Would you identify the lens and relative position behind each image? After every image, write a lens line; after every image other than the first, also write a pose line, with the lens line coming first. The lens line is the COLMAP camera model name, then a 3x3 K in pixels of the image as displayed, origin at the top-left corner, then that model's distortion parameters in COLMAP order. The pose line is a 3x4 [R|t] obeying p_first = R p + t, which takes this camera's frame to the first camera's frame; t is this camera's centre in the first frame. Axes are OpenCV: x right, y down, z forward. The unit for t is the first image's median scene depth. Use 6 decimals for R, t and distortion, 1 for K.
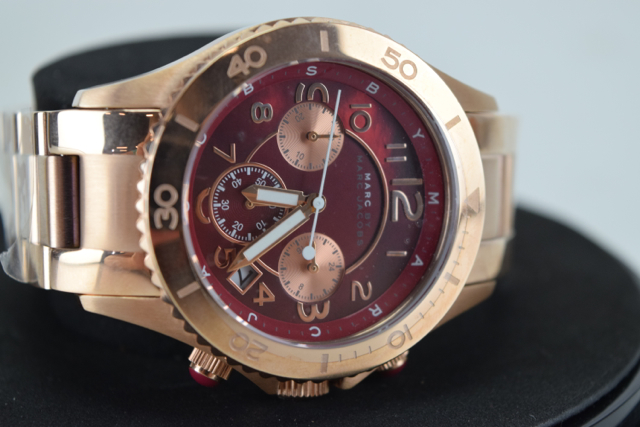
lens RADIAL K [[1305.6, 0, 321.5], [0, 1305.6, 213.8], [0, 0, 1]] dist [-0.119121, 0.000000]
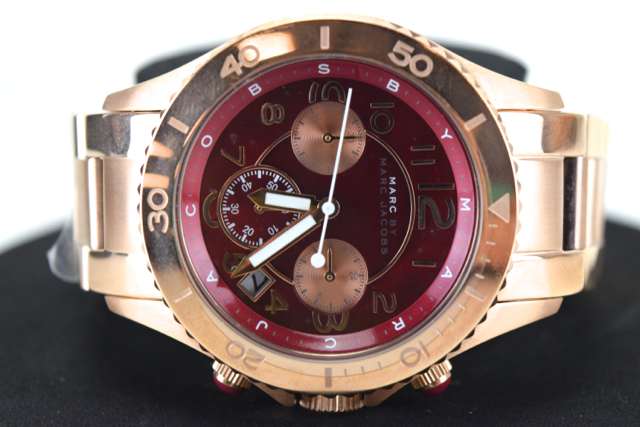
lens RADIAL K [[1305.6, 0, 323.4], [0, 1305.6, 211.3], [0, 0, 1]] dist [-0.119121, 0.000000]
pose [[0.926474, 0.013025, -0.376133, 0.350037], [-0.015778, 0.999867, -0.004239, -0.001862], [0.376028, 0.009862, 0.926556, 0.119117]]
